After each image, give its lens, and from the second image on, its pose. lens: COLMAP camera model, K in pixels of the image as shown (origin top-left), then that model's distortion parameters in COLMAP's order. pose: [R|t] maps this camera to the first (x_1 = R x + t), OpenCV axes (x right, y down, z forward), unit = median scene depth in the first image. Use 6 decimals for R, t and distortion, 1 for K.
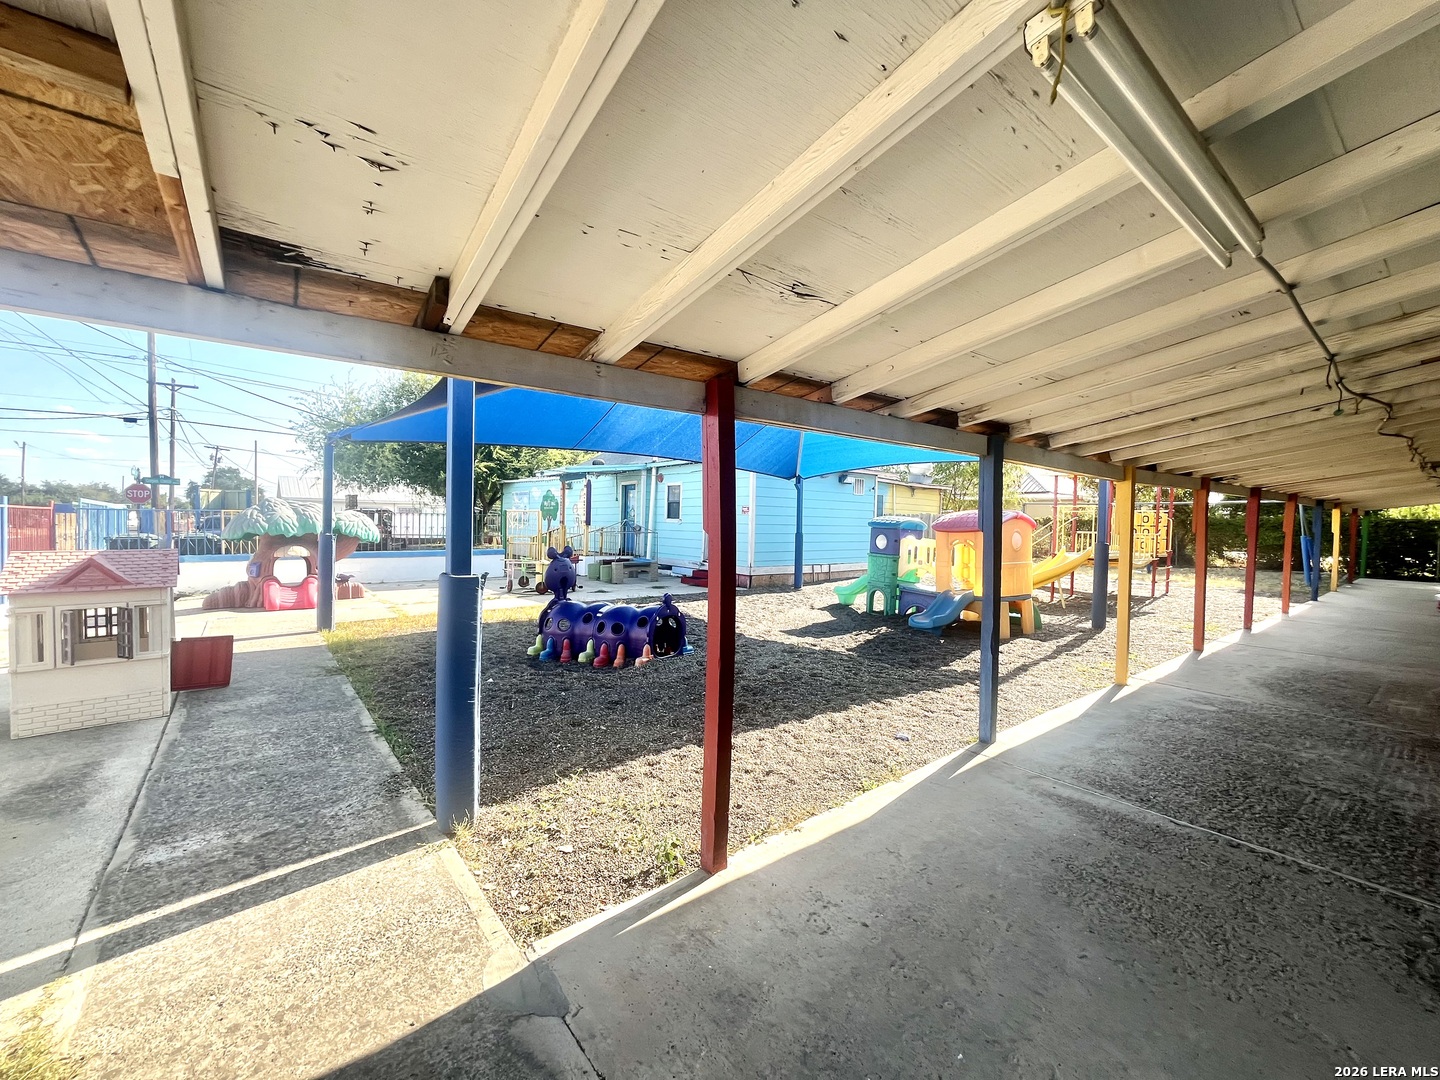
lens RADIAL K [[584.1, 0, 719.6], [0, 584.1, 540.2], [0, 0, 1]] dist [-0.001909, -0.000632]
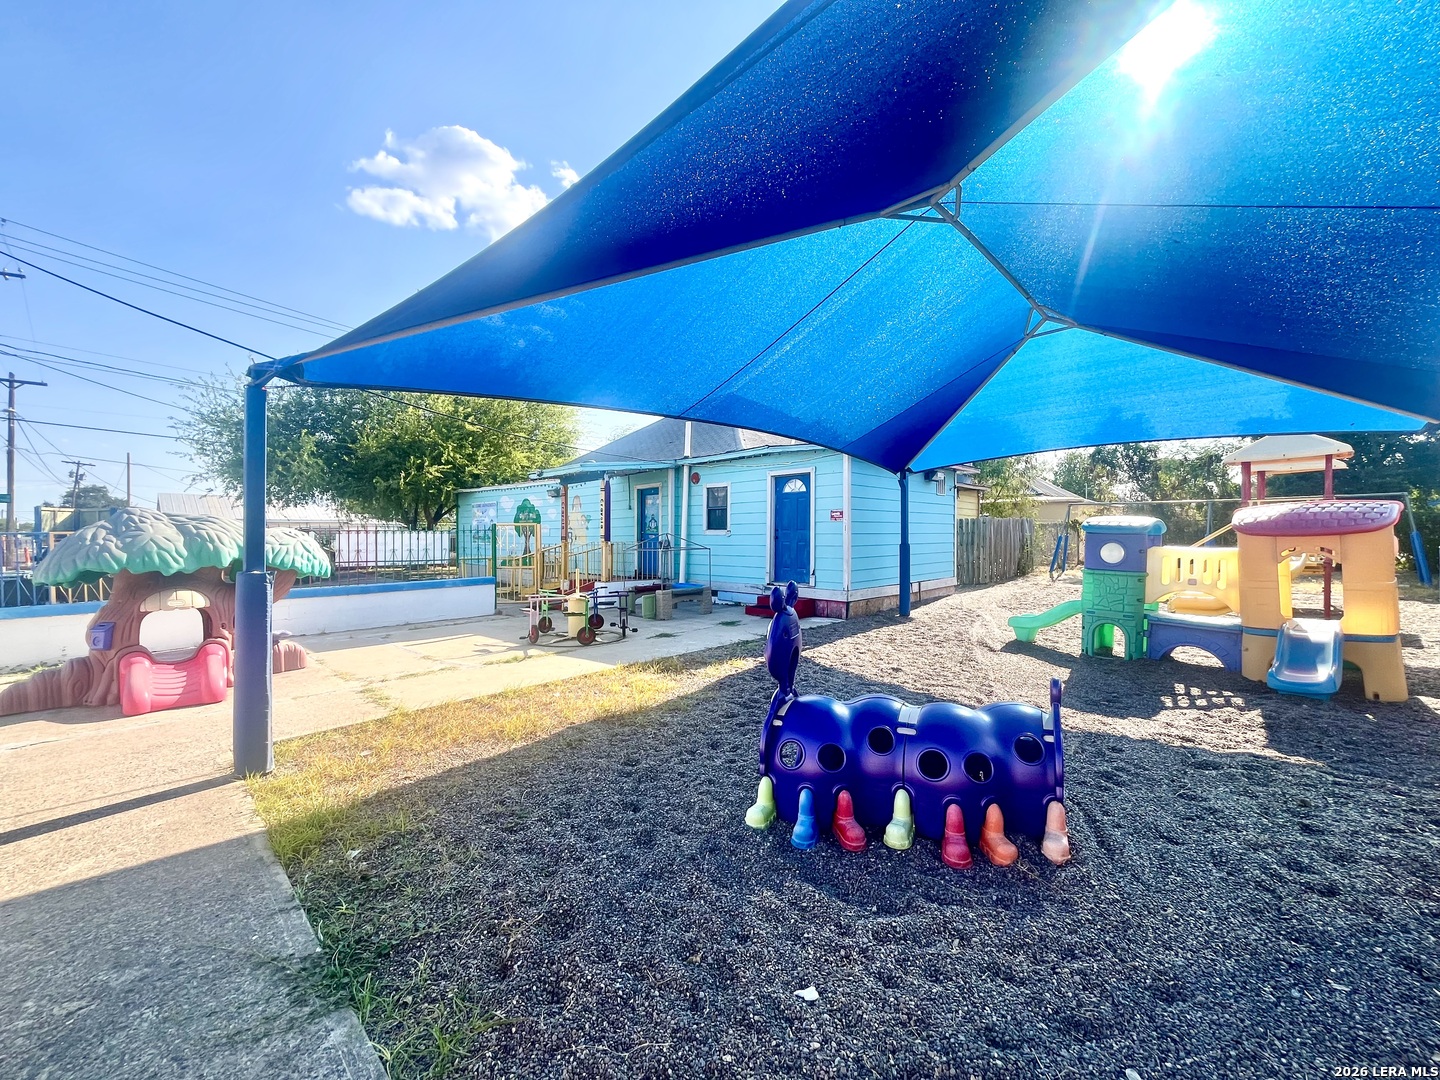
lens RADIAL K [[584.1, 0, 719.8], [0, 584.1, 538.1], [0, 0, 1]] dist [-0.001909, -0.000632]
pose [[0.992599, -0.025628, 0.118702, -0.208080], [0.028592, 0.999319, -0.023330, -0.009604], [-0.118024, 0.026551, 0.992656, 0.284246]]
